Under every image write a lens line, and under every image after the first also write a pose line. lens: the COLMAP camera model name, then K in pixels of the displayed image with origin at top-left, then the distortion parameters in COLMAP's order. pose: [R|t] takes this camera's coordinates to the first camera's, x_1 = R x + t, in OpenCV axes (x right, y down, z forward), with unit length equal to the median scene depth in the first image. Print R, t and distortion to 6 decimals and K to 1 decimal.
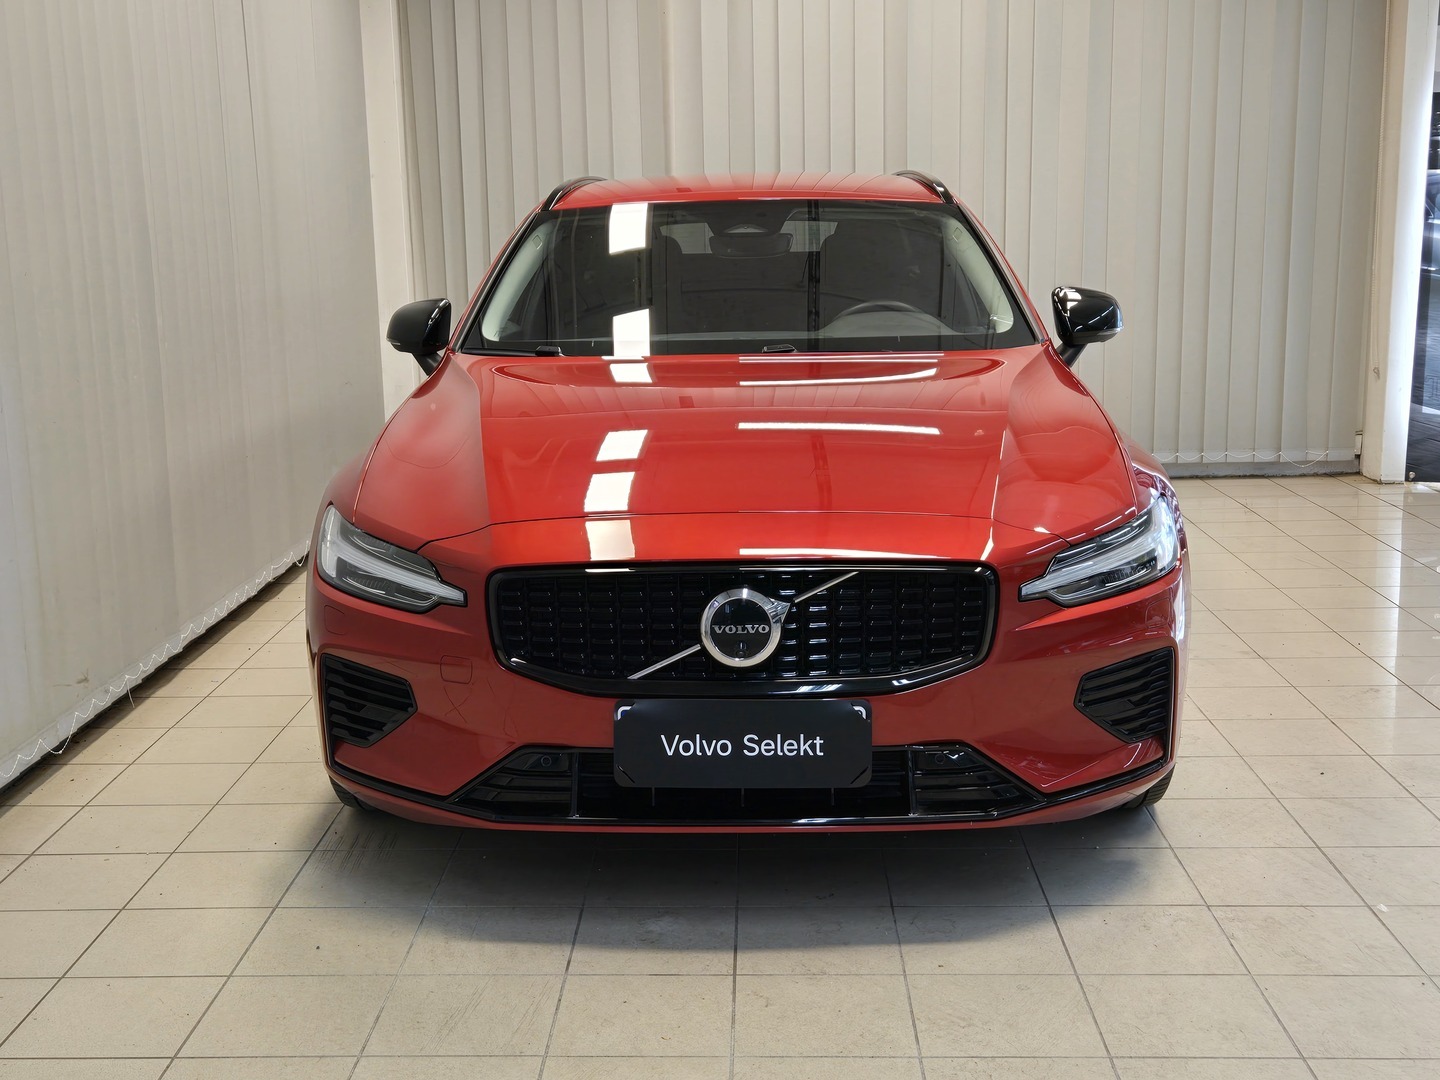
lens RADIAL K [[1750.1, 0, 720.0], [0, 1750.1, 540.0], [0, 0, 1]] dist [0.076778, 0.047092]
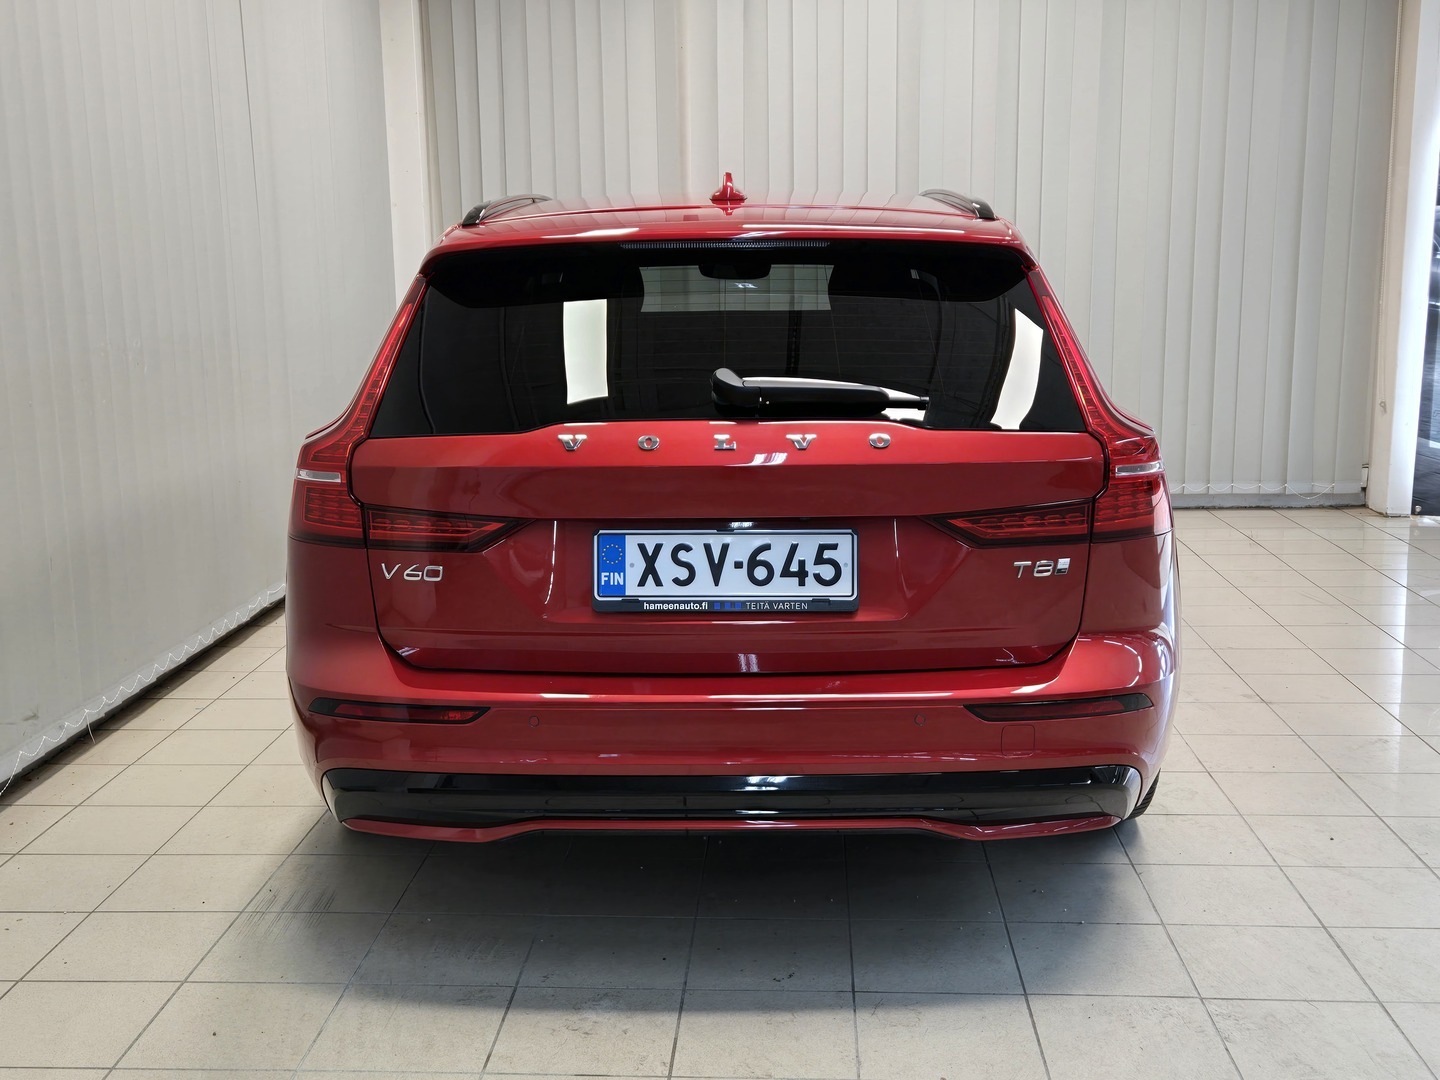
lens RADIAL K [[1602.4, 0, 734.1], [0, 1602.4, 548.2], [0, 0, 1]] dist [0.102329, -0.058735]
pose [[0.999724, 0.010974, -0.020782, 0.022206], [-0.011012, 0.999938, -0.001686, -0.008600], [0.020762, 0.001915, 0.999783, 0.069514]]
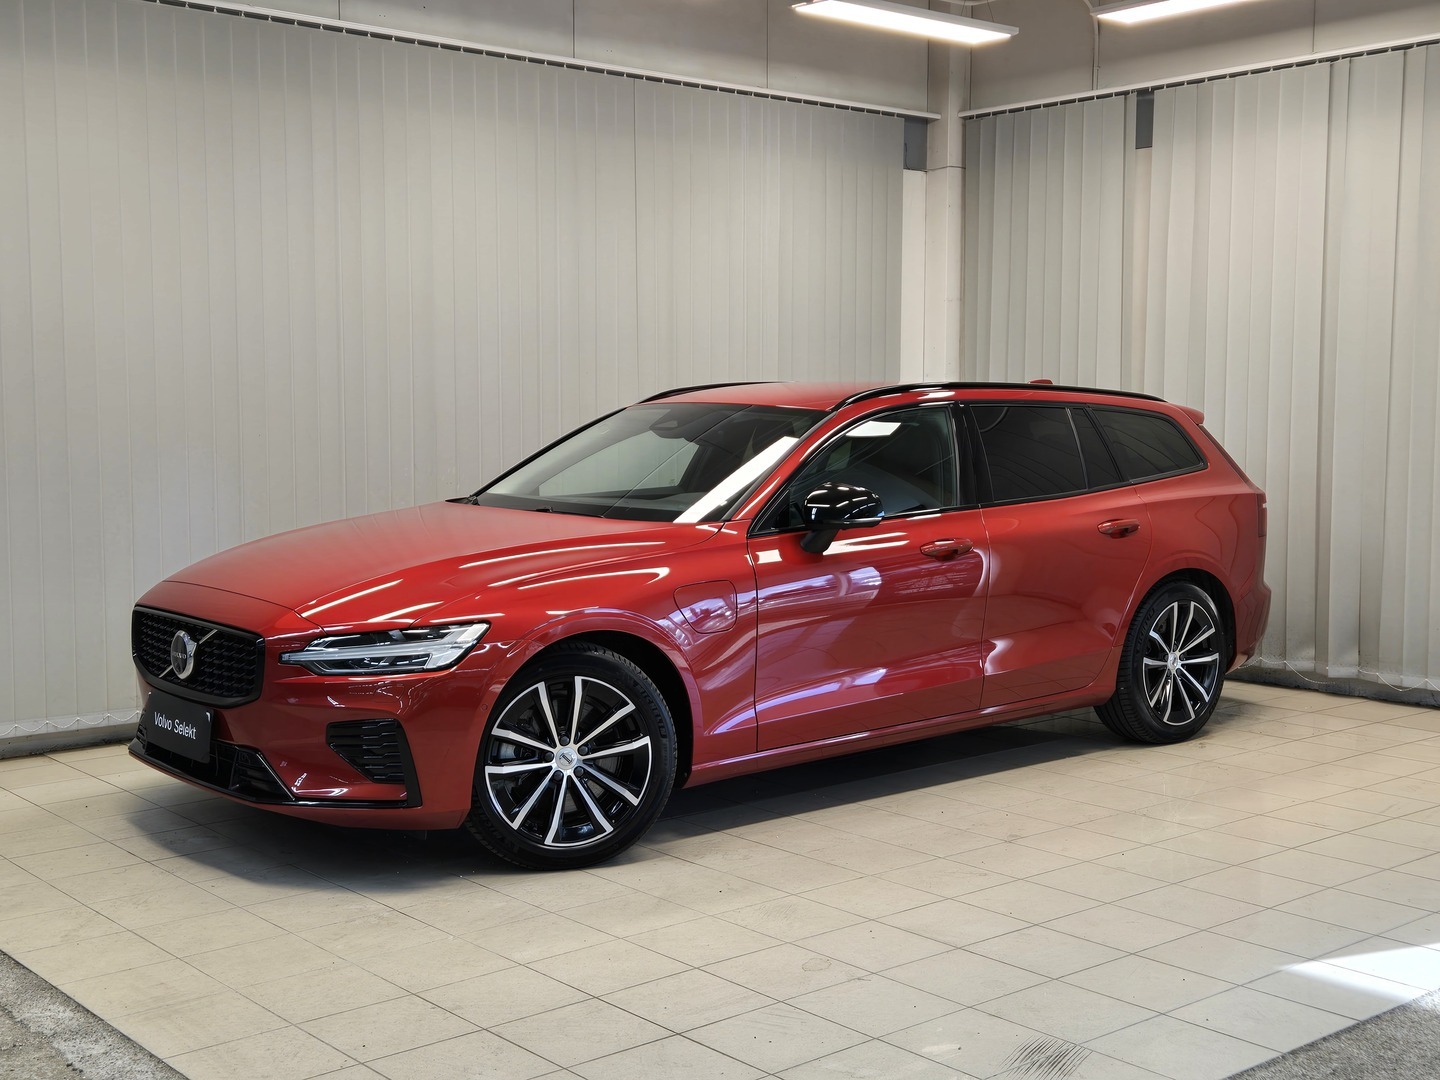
lens RADIAL K [[1750.1, 0, 720.0], [0, 1750.1, 540.0], [0, 0, 1]] dist [0.076778, 0.047092]
pose [[0.667793, 0.082280, -0.739785, 0.632105], [-0.156444, 0.987187, -0.031423, -0.034182], [0.727721, 0.136719, 0.672109, 0.090737]]
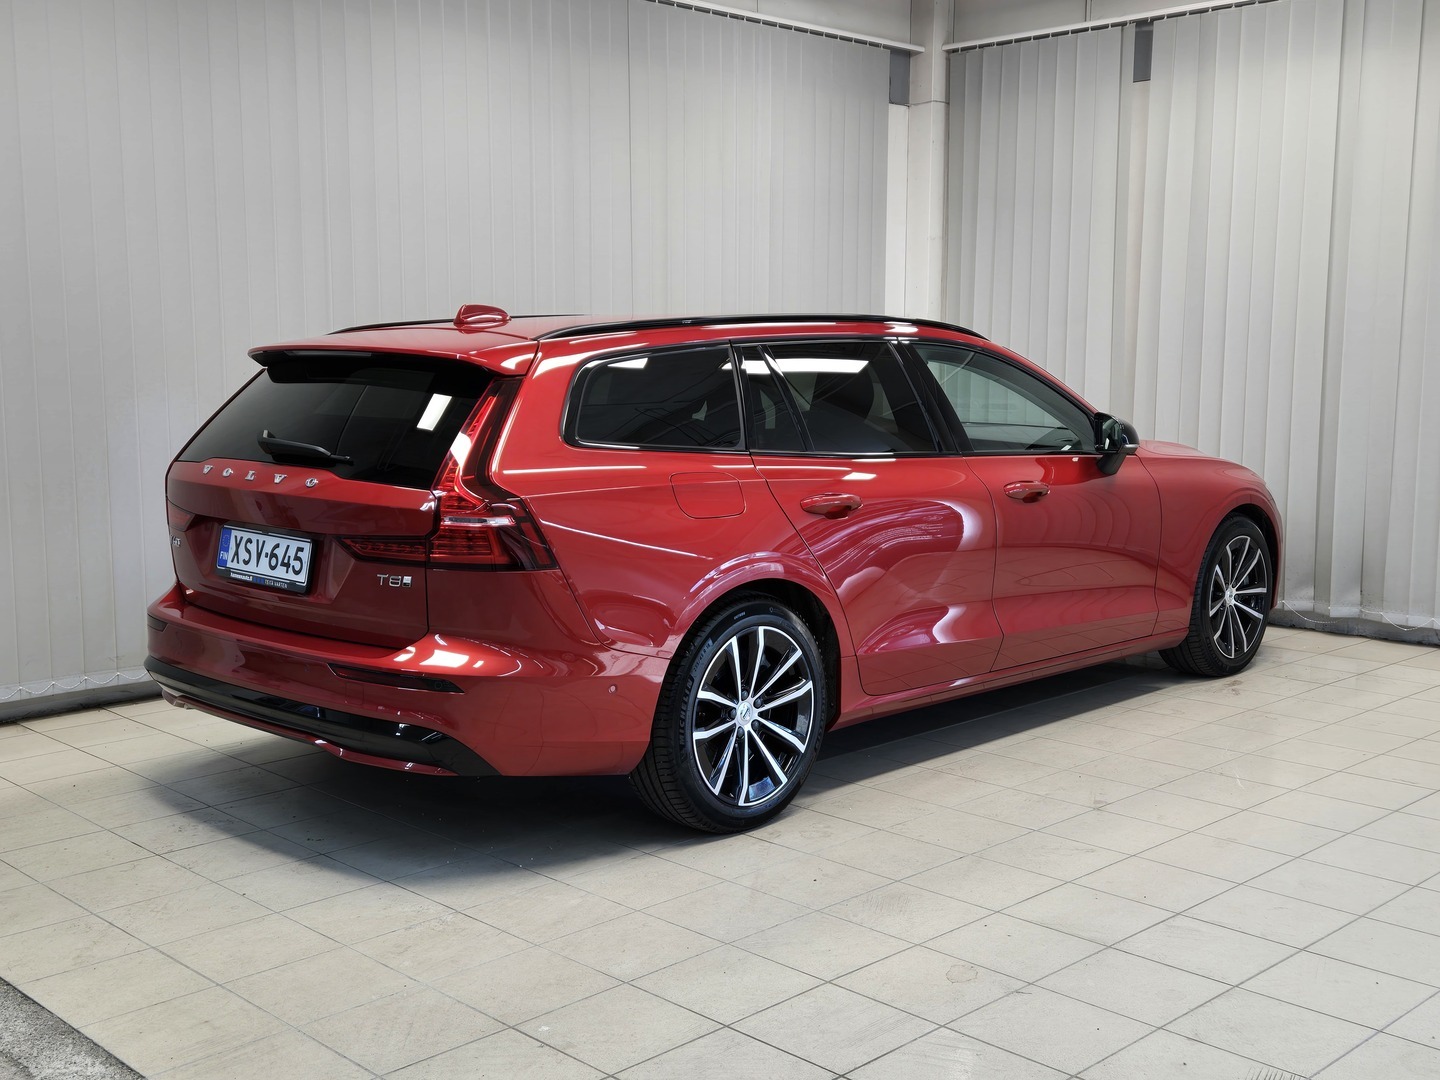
lens RADIAL K [[1602.4, 0, 734.1], [0, 1602.4, 548.2], [0, 0, 1]] dist [0.102329, -0.058735]
pose [[0.724327, 0.110134, -0.680604, 0.501635], [-0.149096, 0.988822, 0.001334, -0.032175], [0.673143, 0.100509, 0.732651, 0.120544]]
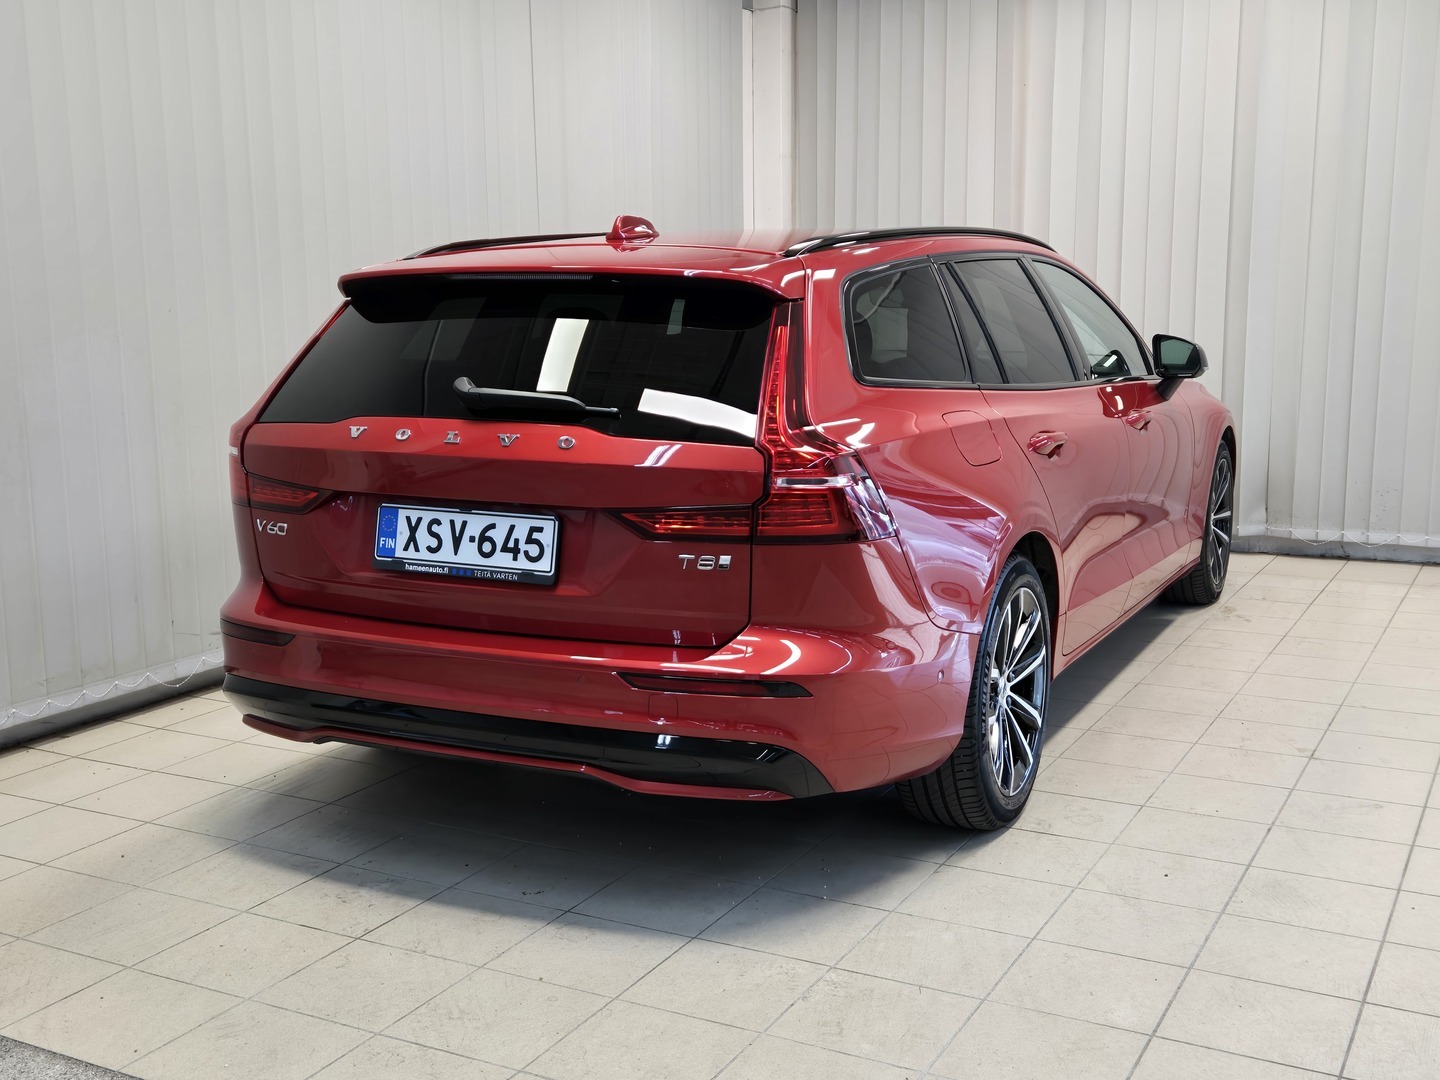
lens RADIAL K [[1602.4, 0, 734.1], [0, 1602.4, 548.2], [0, 0, 1]] dist [0.102329, -0.058735]
pose [[0.897628, 0.086271, -0.432229, 0.259952], [-0.094132, 0.995555, 0.003220, -0.011039], [0.430585, 0.037797, 0.901758, 0.064083]]
